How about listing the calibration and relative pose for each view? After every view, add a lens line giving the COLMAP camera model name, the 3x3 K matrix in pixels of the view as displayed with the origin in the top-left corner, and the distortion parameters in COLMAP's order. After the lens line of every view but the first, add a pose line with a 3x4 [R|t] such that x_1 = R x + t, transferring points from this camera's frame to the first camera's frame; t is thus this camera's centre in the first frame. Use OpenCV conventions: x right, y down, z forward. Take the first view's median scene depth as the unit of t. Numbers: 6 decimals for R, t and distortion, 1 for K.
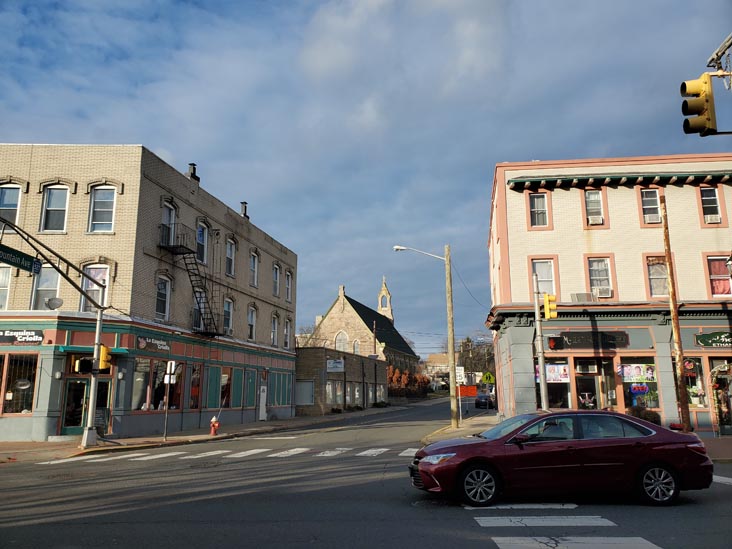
lens RADIAL K [[548.1, 0, 366.0], [0, 548.1, 274.5], [0, 0, 1]] dist [-0.001726, 0.002381]
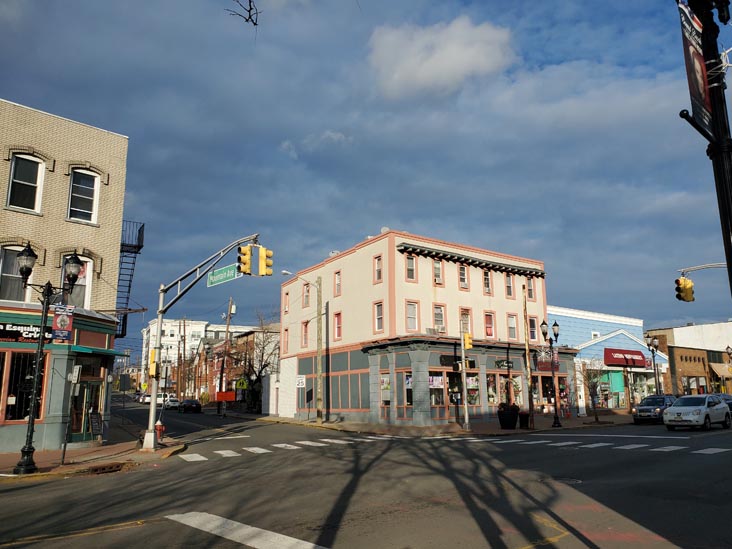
lens RADIAL K [[560.9, 0, 366.0], [0, 560.9, 274.5], [0, 0, 1]] dist [0.006148, -0.004100]
pose [[0.735839, 0.139771, 0.662575, -0.830433], [-0.134402, 0.989145, -0.059398, 0.002582], [-0.663685, -0.045344, 0.746637, -0.023414]]
